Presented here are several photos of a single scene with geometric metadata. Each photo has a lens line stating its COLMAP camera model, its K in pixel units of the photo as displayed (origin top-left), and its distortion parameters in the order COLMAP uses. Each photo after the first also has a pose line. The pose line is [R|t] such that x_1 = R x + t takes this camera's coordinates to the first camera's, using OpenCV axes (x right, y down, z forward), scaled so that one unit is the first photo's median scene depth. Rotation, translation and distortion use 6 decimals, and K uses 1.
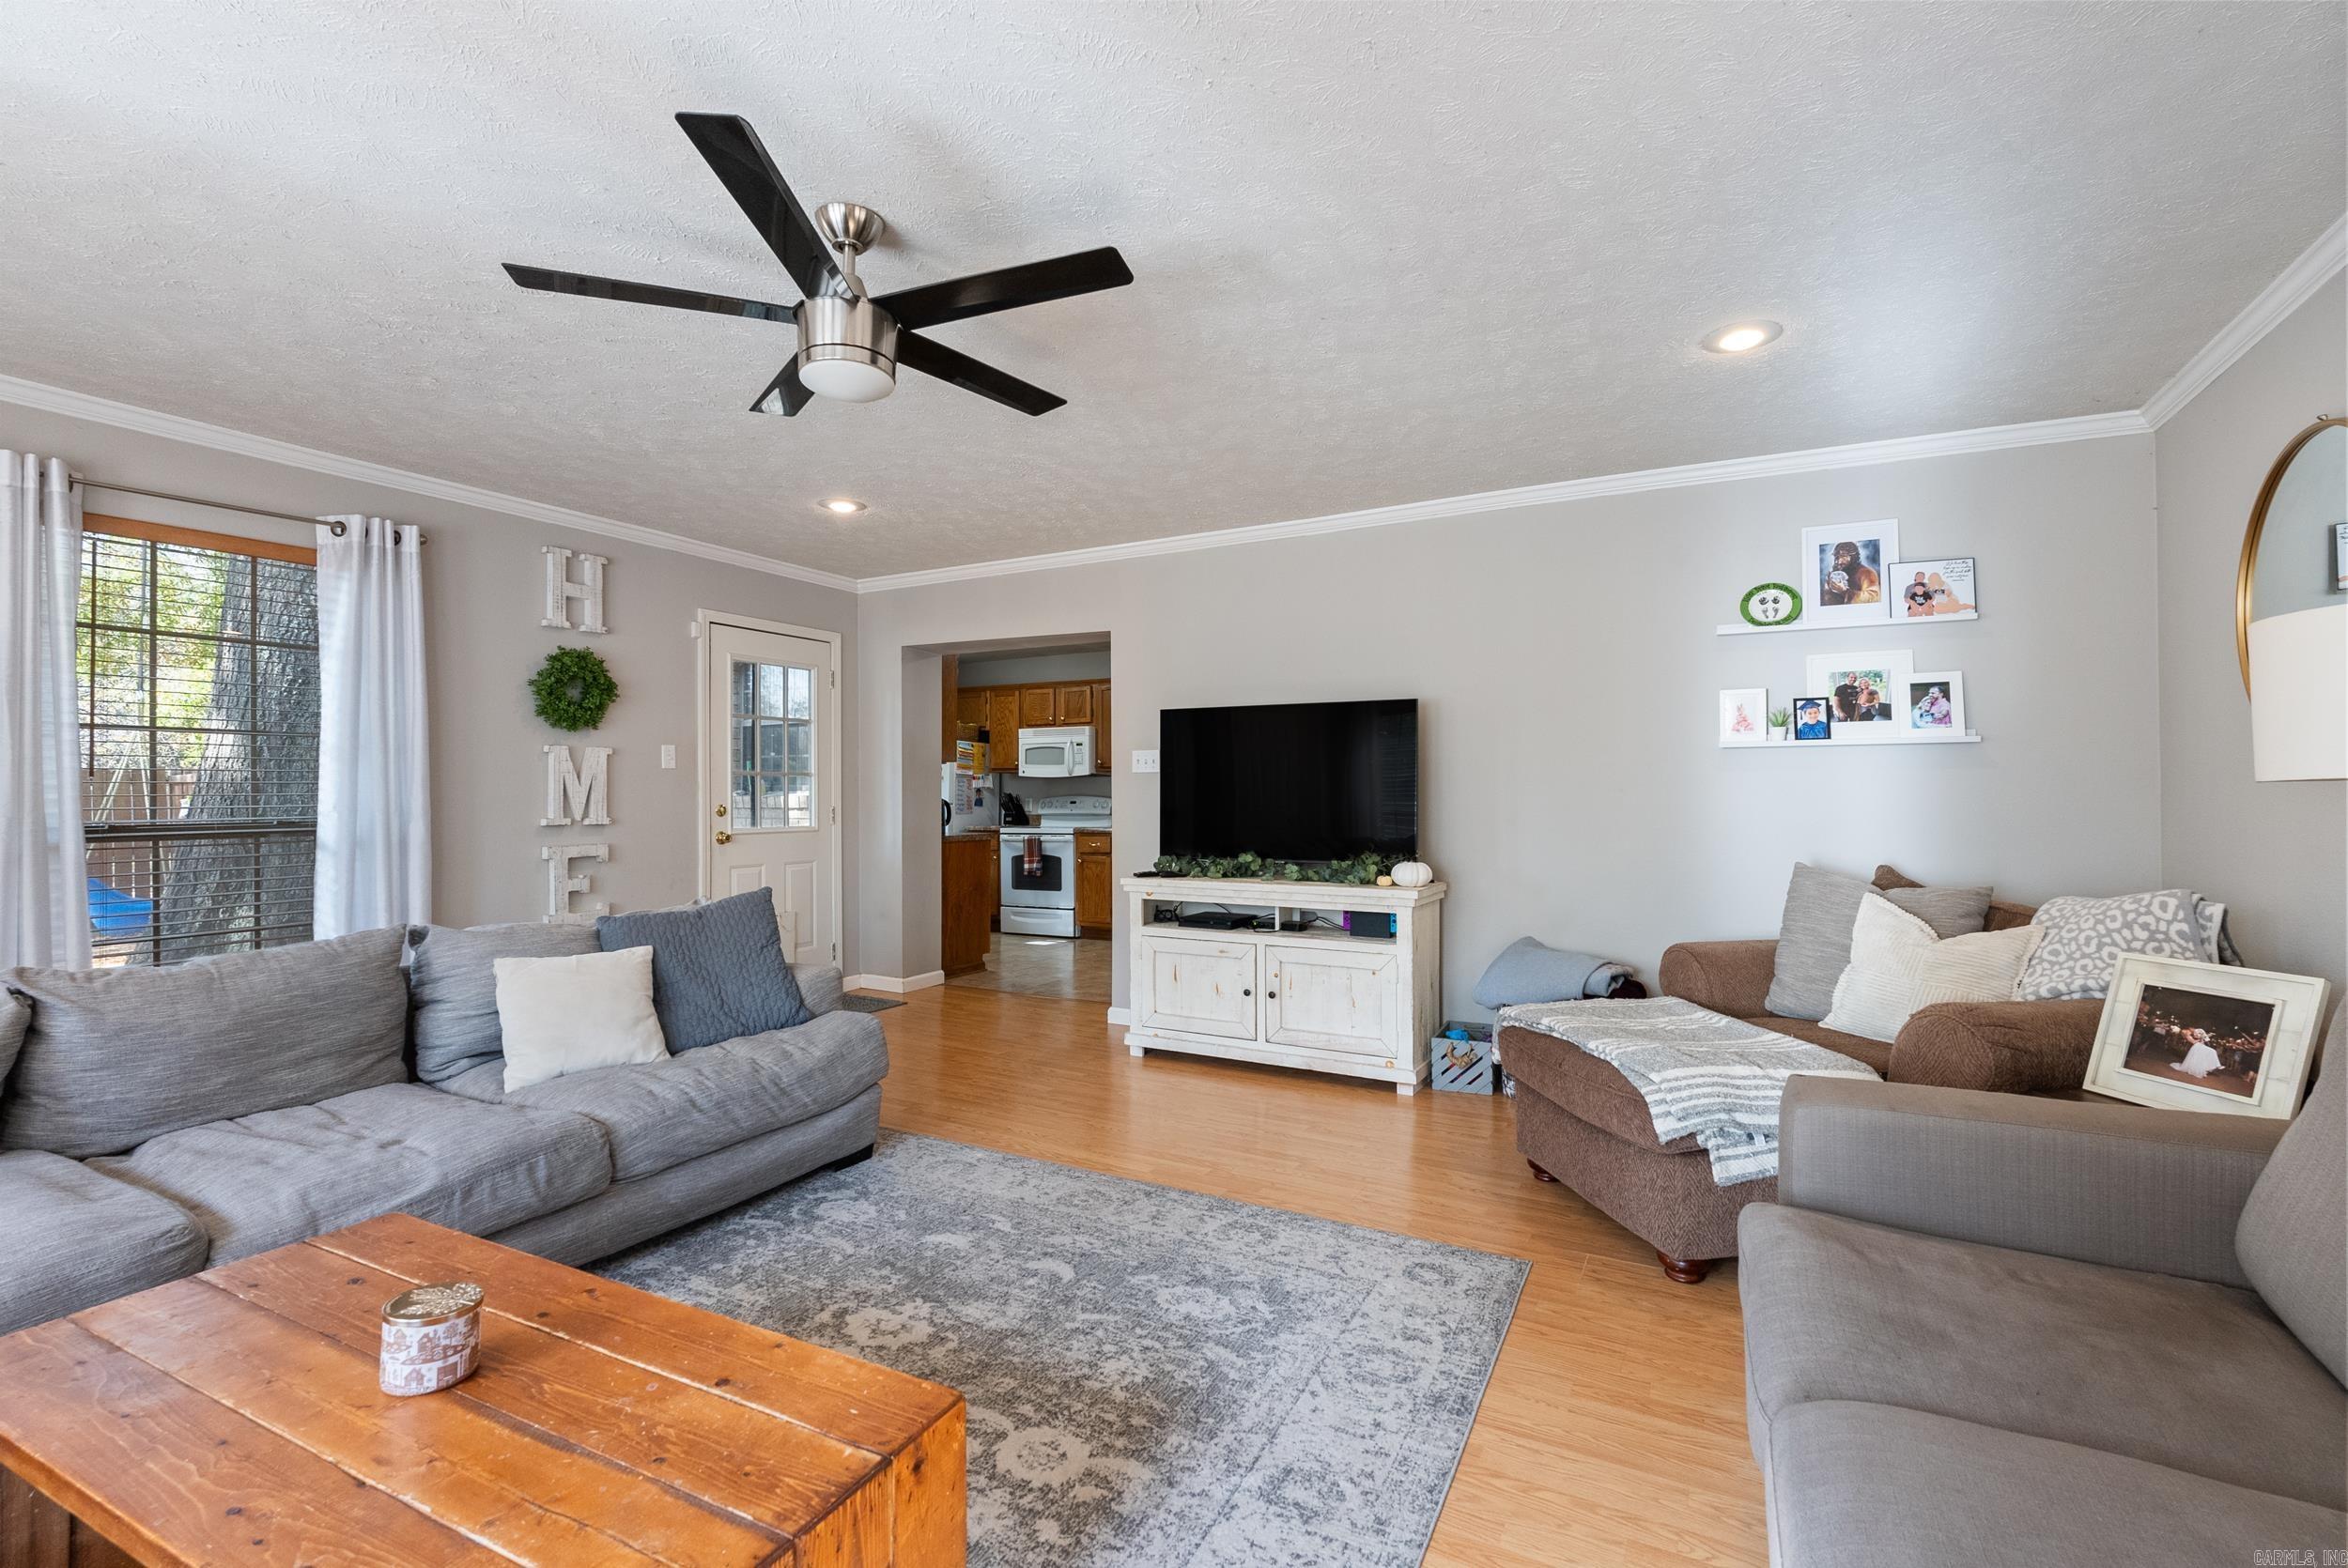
lens RADIAL K [[1031.4, 0, 1176.8], [0, 1031.4, 783.9], [0, 0, 1]] dist [-0.005174, -0.000024]
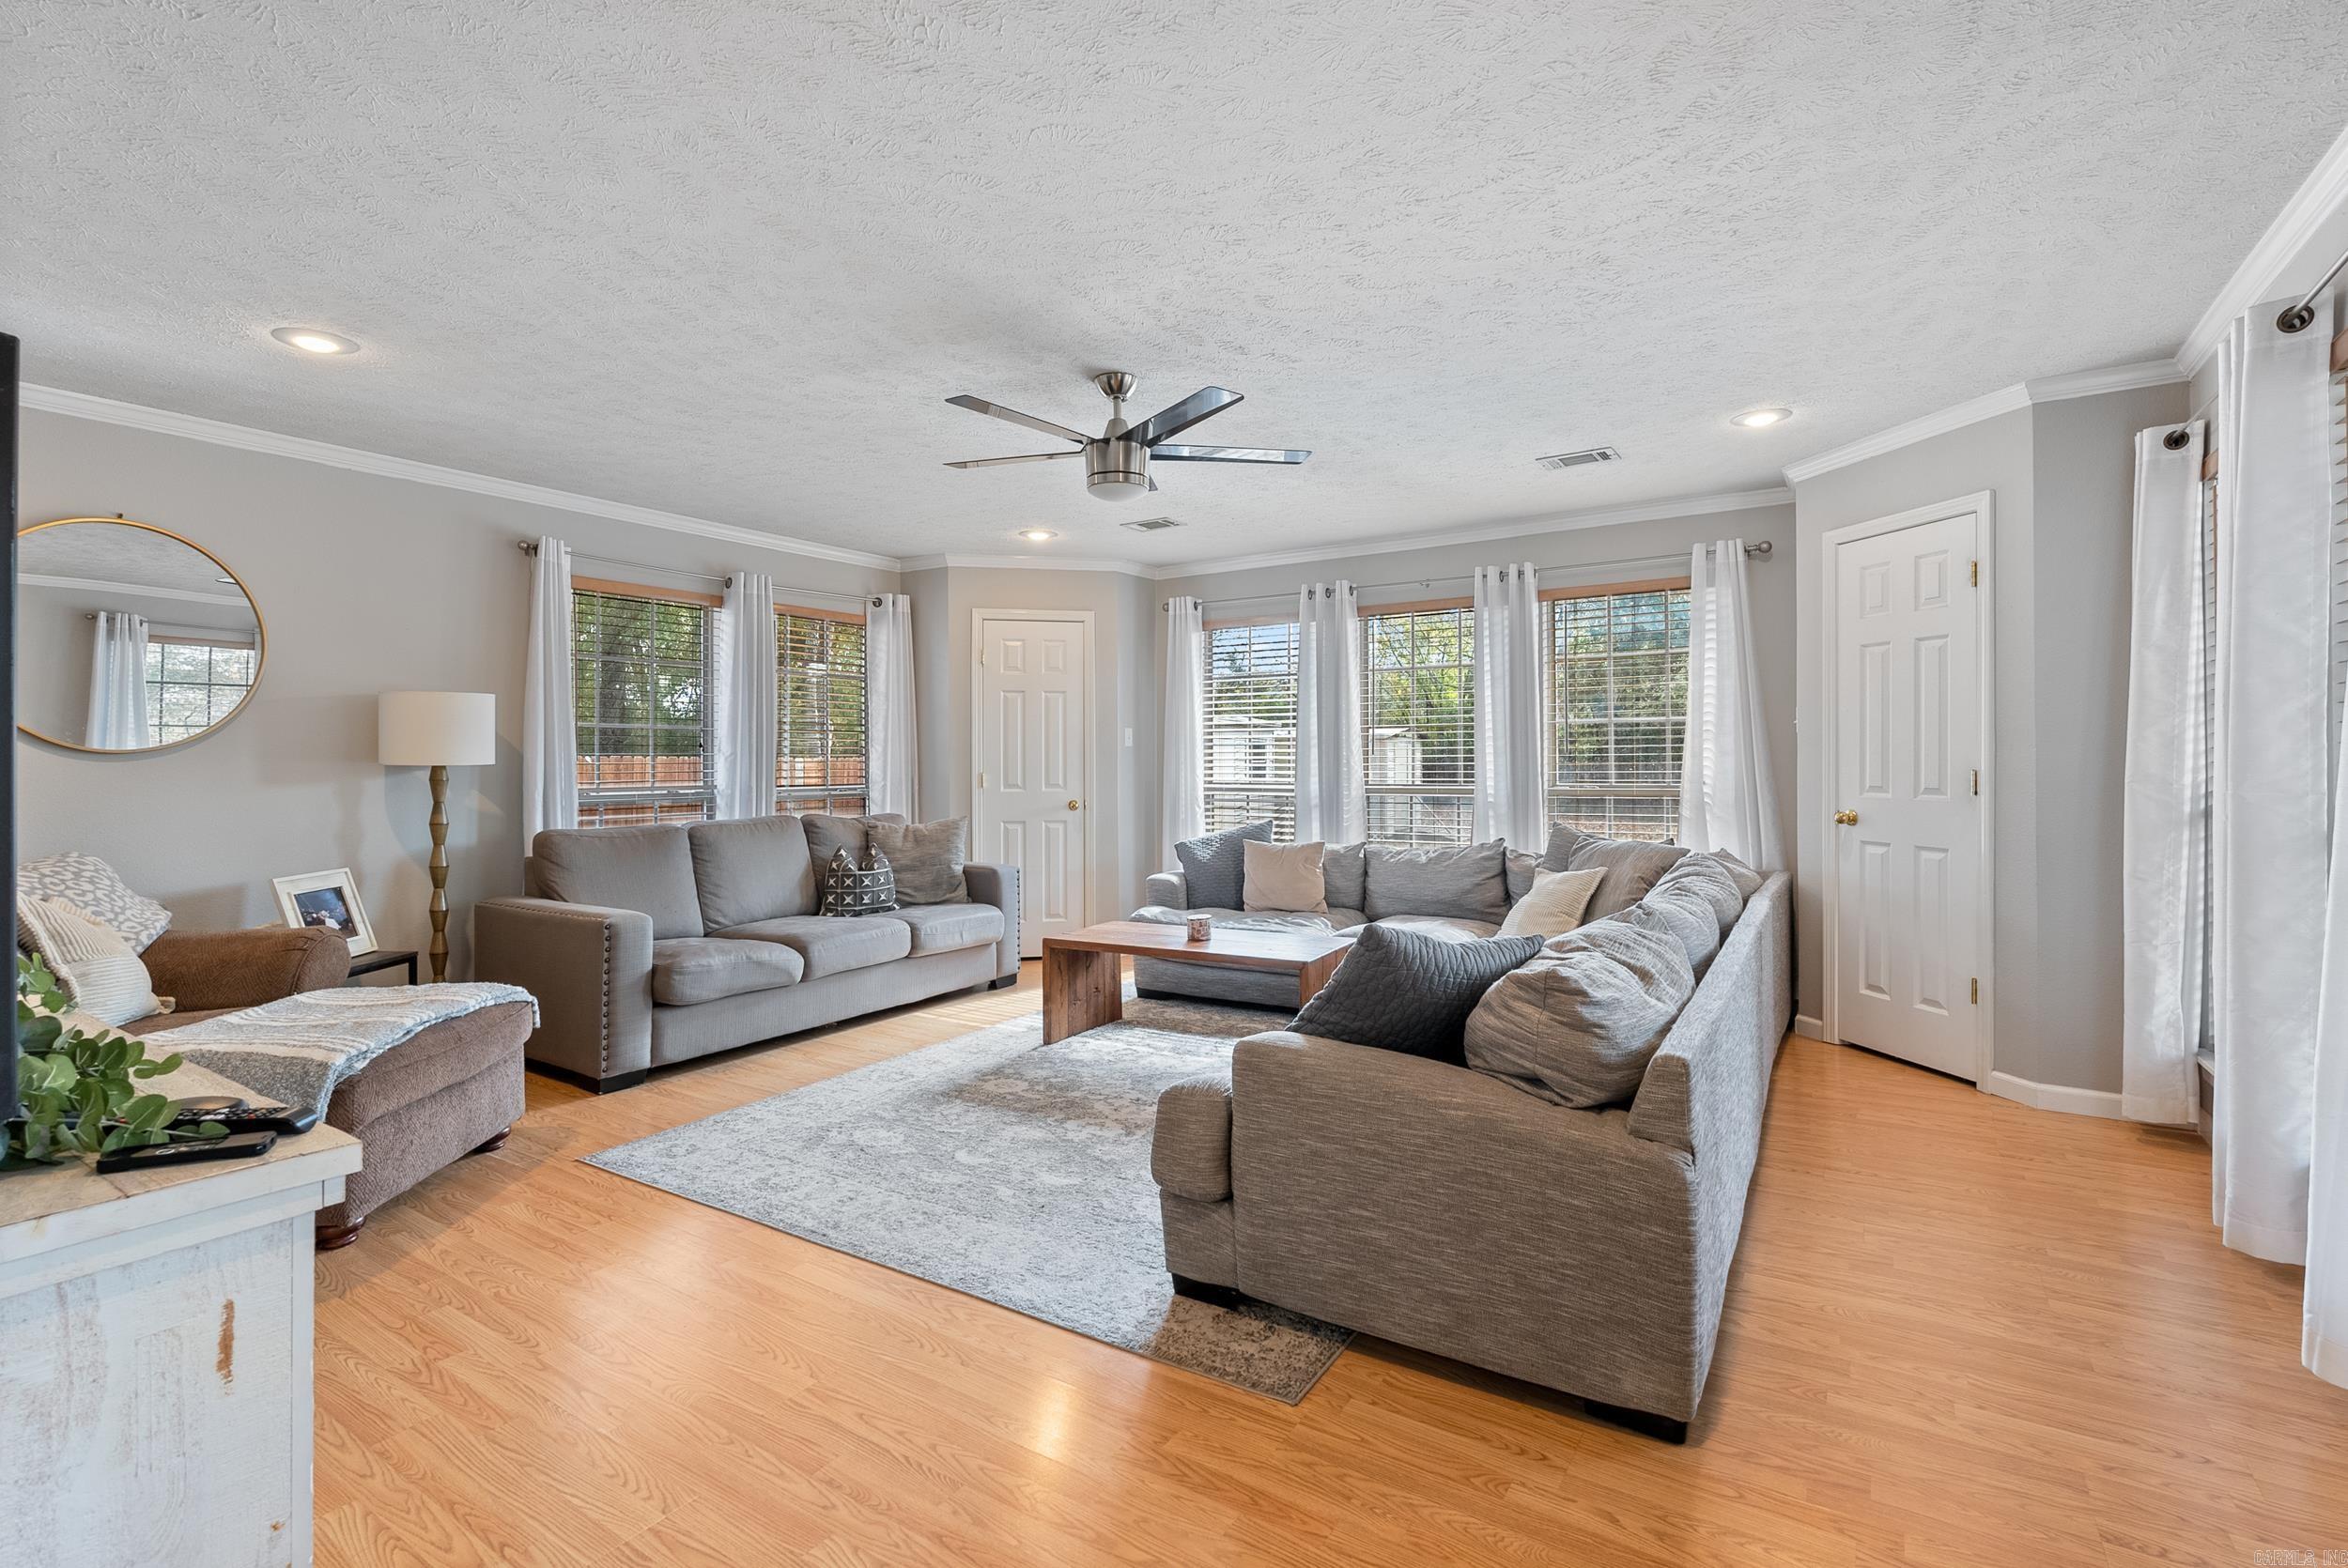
lens RADIAL K [[1069.5, 0, 1178.0], [0, 1069.5, 750.8], [0, 0, 1]] dist [-0.005966, -0.000196]
pose [[-0.996819, 0.007154, 0.079377, -0.433464], [0.005420, 0.999743, -0.022033, 0.017373], [-0.079514, -0.021533, -0.996601, 2.085353]]
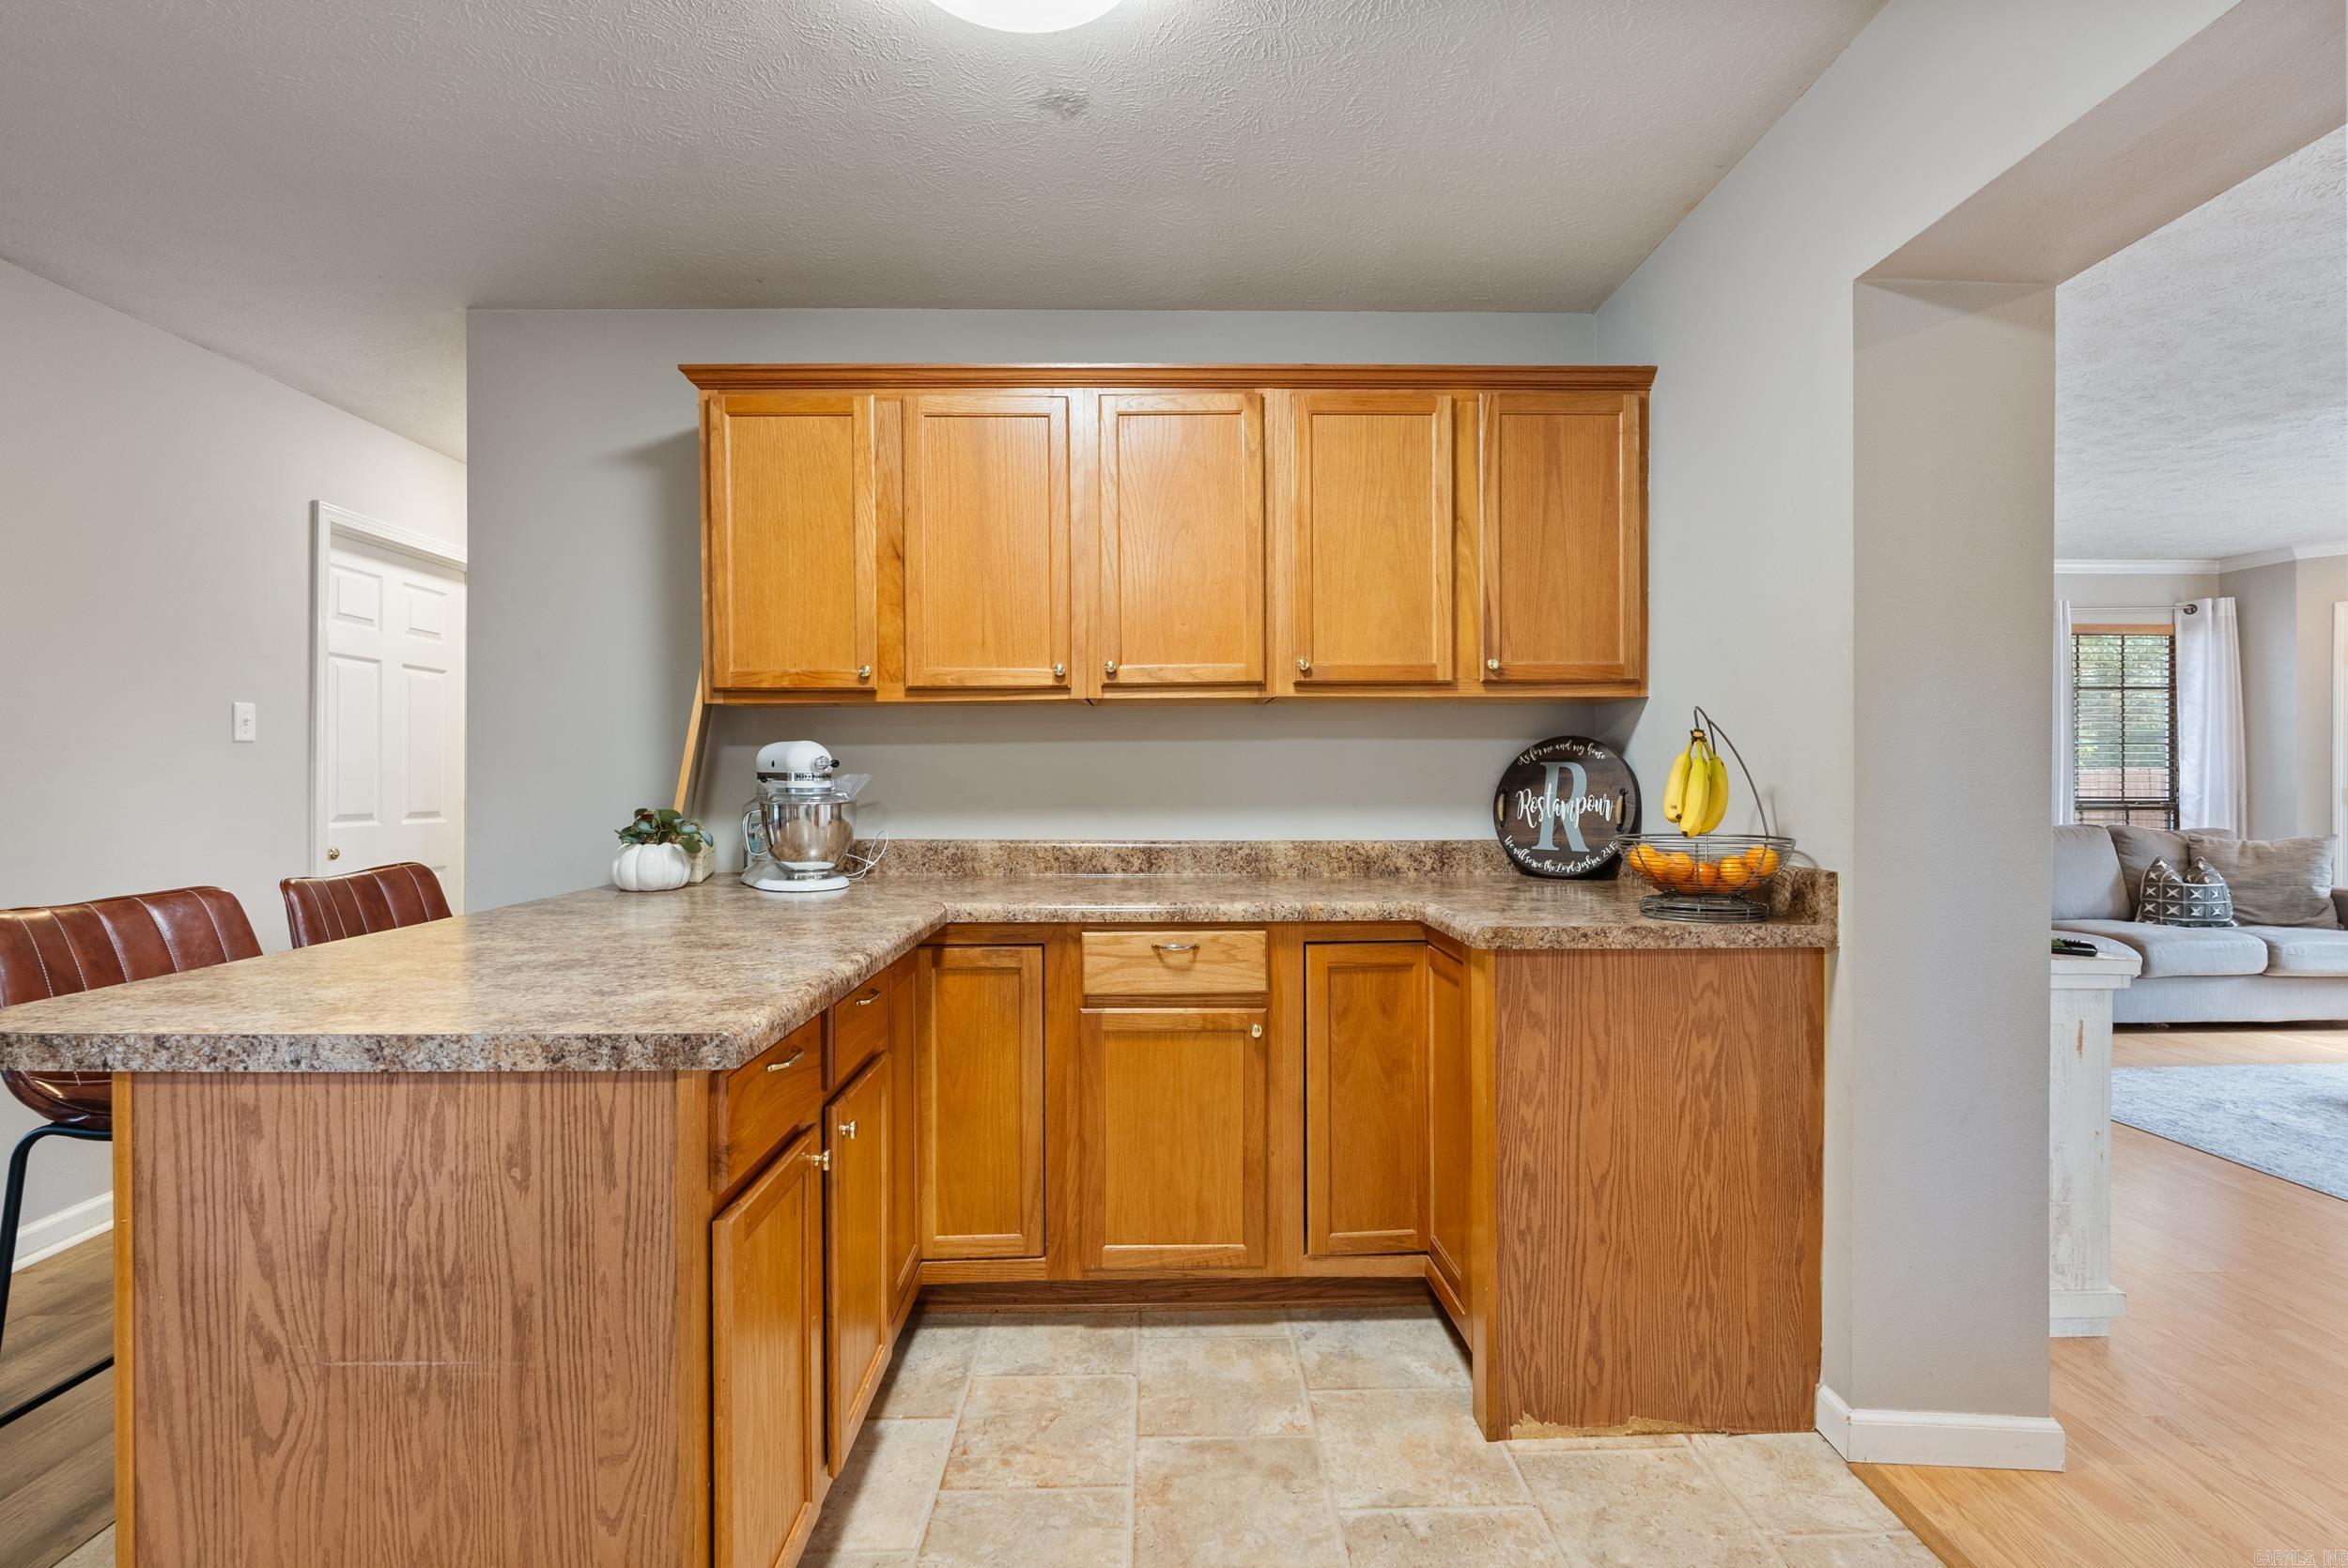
lens RADIAL K [[1031.4, 0, 1176.8], [0, 1031.4, 783.9], [0, 0, 1]] dist [-0.005174, -0.000024]
pose [[-0.498991, -0.003637, 0.866600, -0.405129], [-0.009027, 0.999959, -0.001001, 0.026983], [-0.866560, -0.008322, -0.499003, 2.736863]]
